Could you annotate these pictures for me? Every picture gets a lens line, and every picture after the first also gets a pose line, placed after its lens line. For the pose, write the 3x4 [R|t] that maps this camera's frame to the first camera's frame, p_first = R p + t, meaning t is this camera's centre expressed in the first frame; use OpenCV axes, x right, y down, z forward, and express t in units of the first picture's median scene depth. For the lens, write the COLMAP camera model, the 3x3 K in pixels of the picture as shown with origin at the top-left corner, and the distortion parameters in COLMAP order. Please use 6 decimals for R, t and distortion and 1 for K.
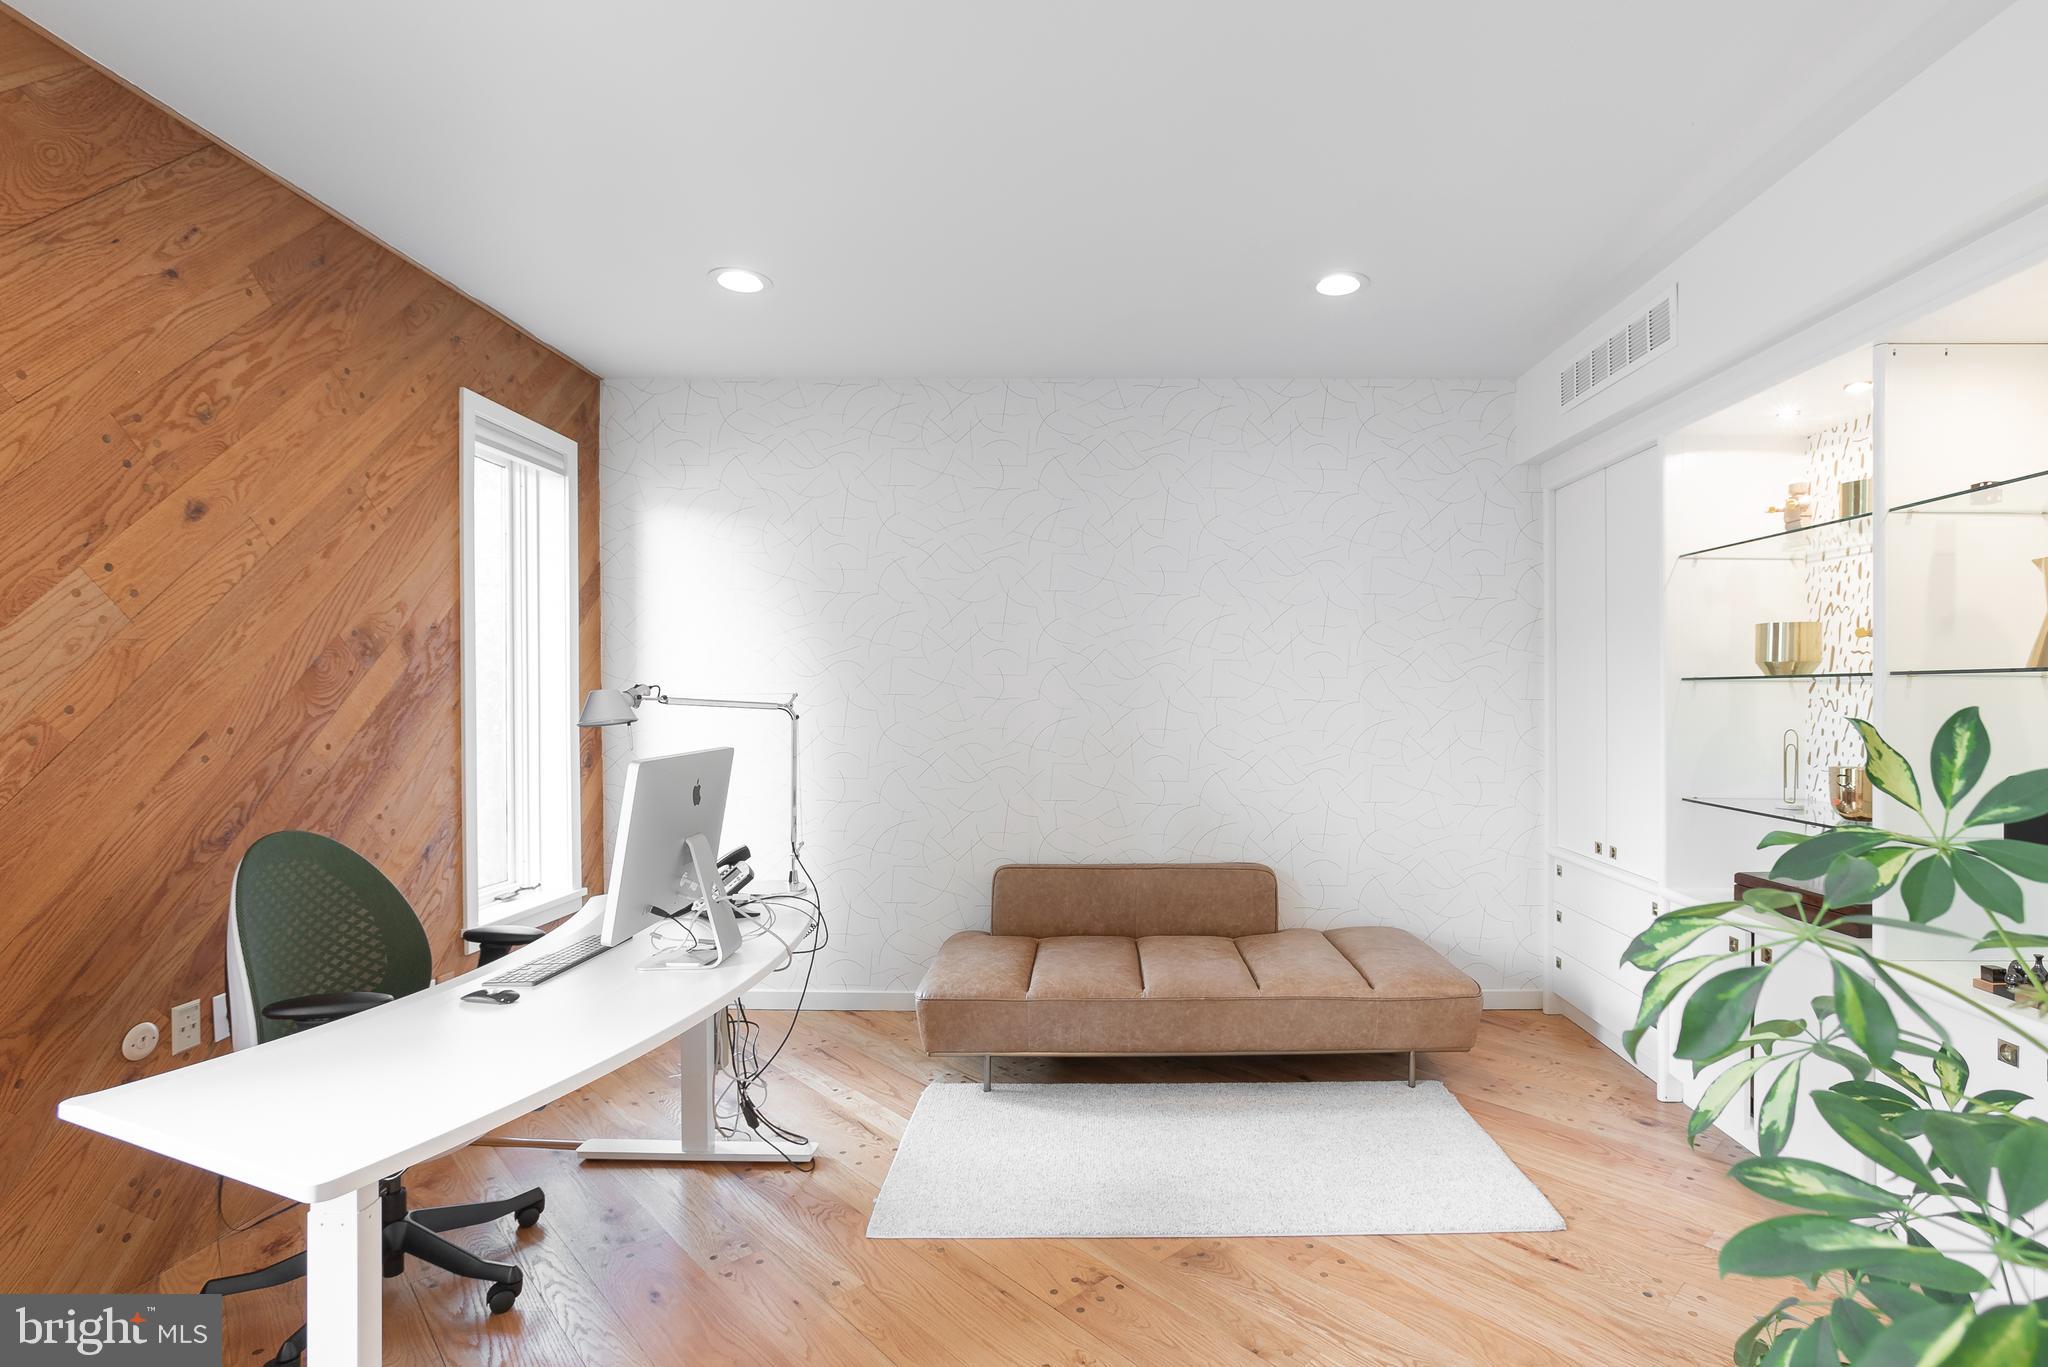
lens RADIAL K [[969.9, 0, 1129.0], [0, 969.9, 686.1], [0, 0, 1]] dist [-0.032867, 0.030029]
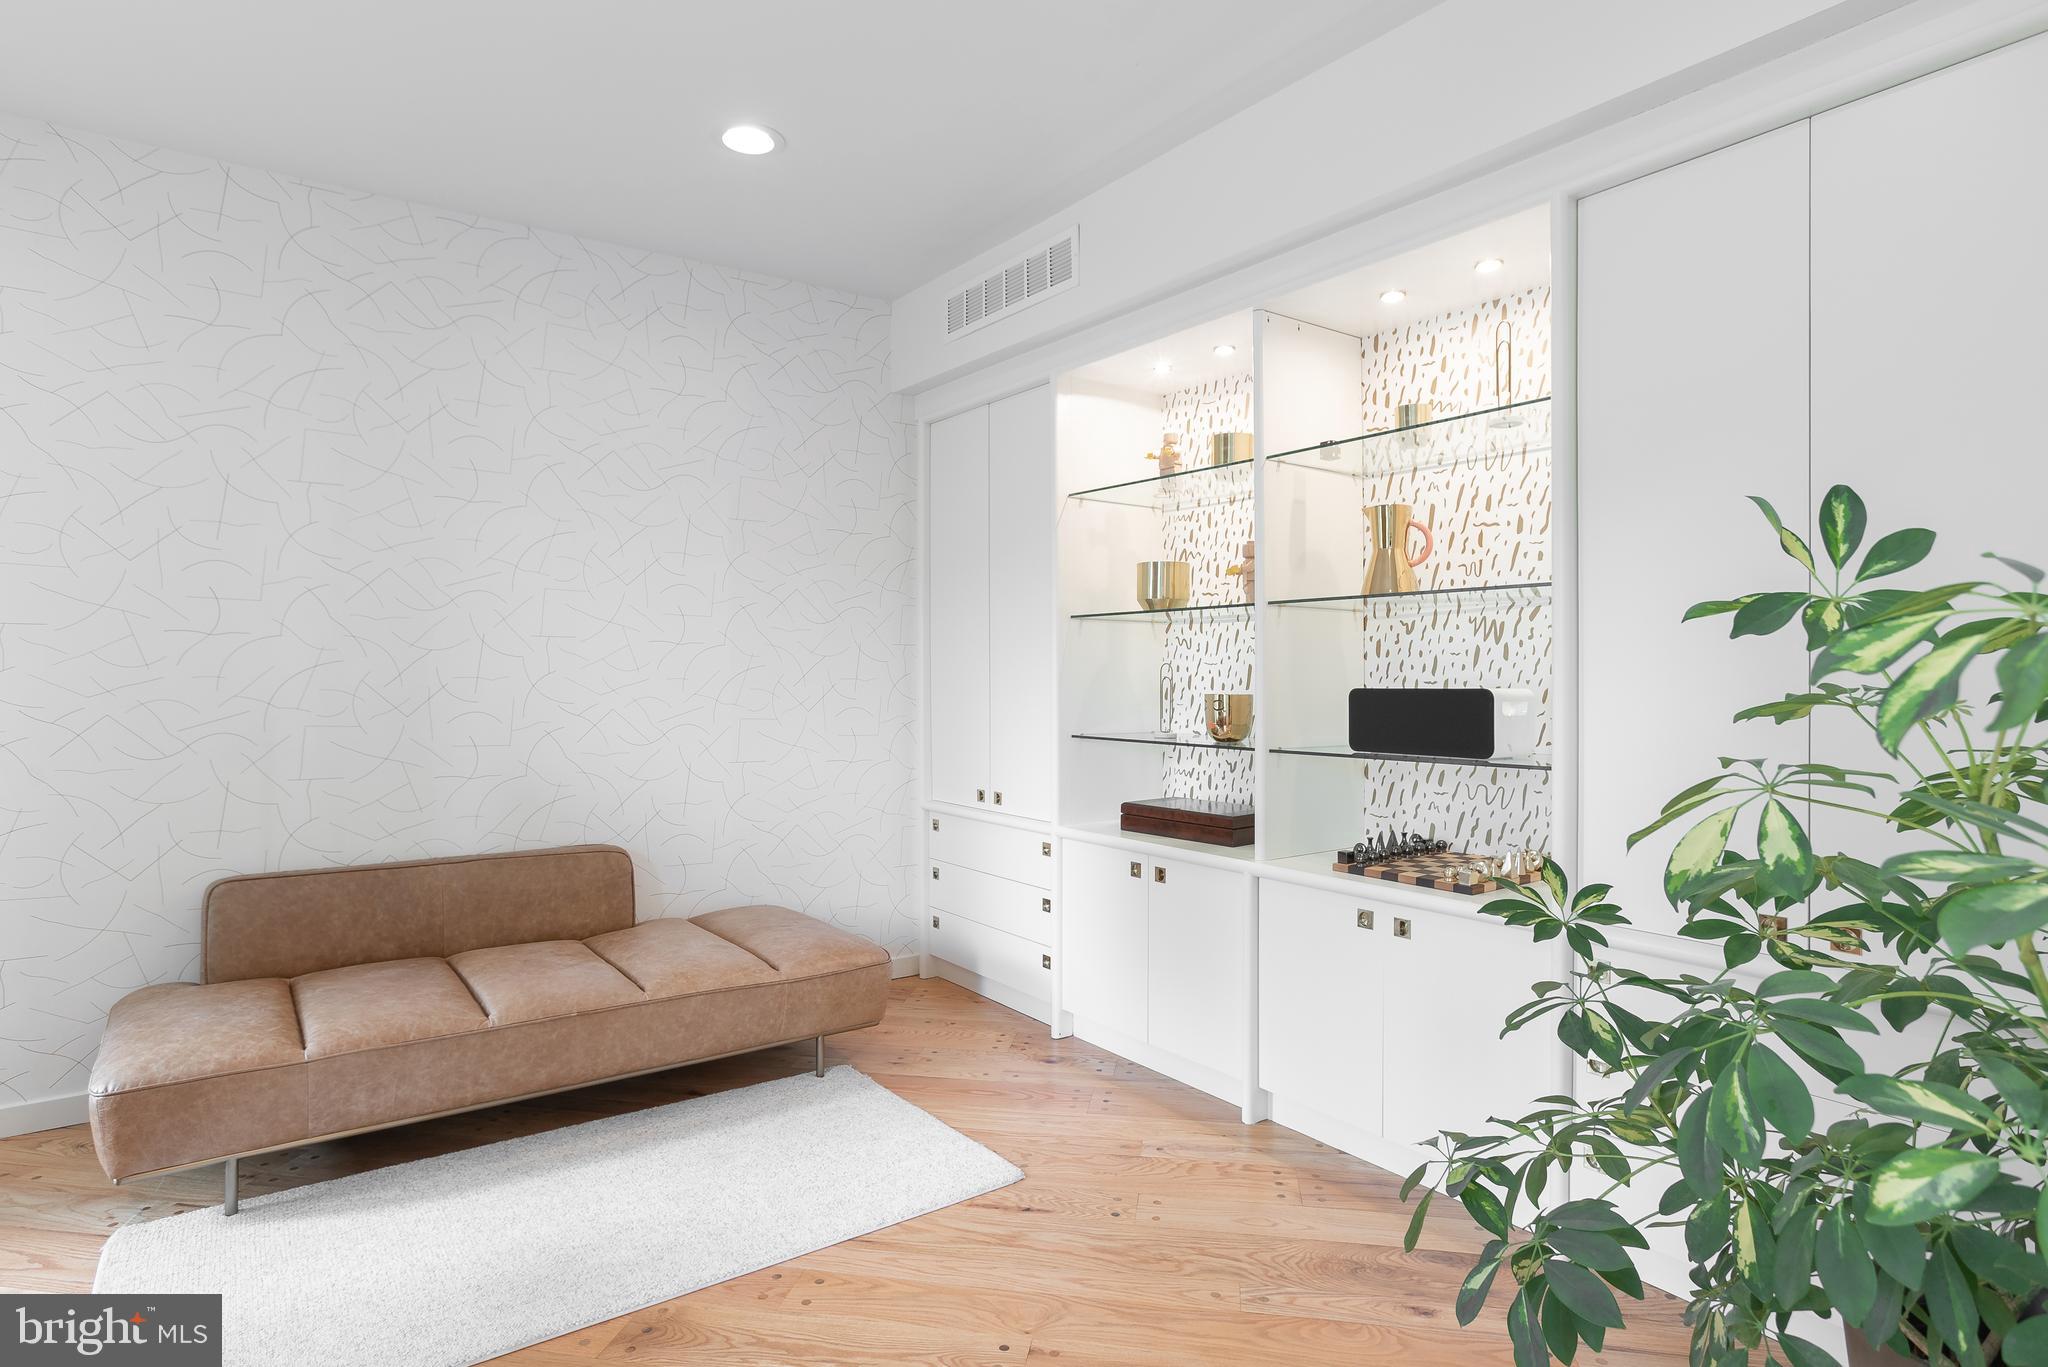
lens RADIAL K [[1094.2, 0, 1025.7], [0, 1094.2, 649.3], [0, 0, 1]] dist [-0.066689, 0.054124]
pose [[0.823848, 0.009210, 0.566736, -0.114704], [-0.002849, 0.999923, -0.012108, 0.041582], [-0.566804, 0.008360, 0.823810, 0.086308]]
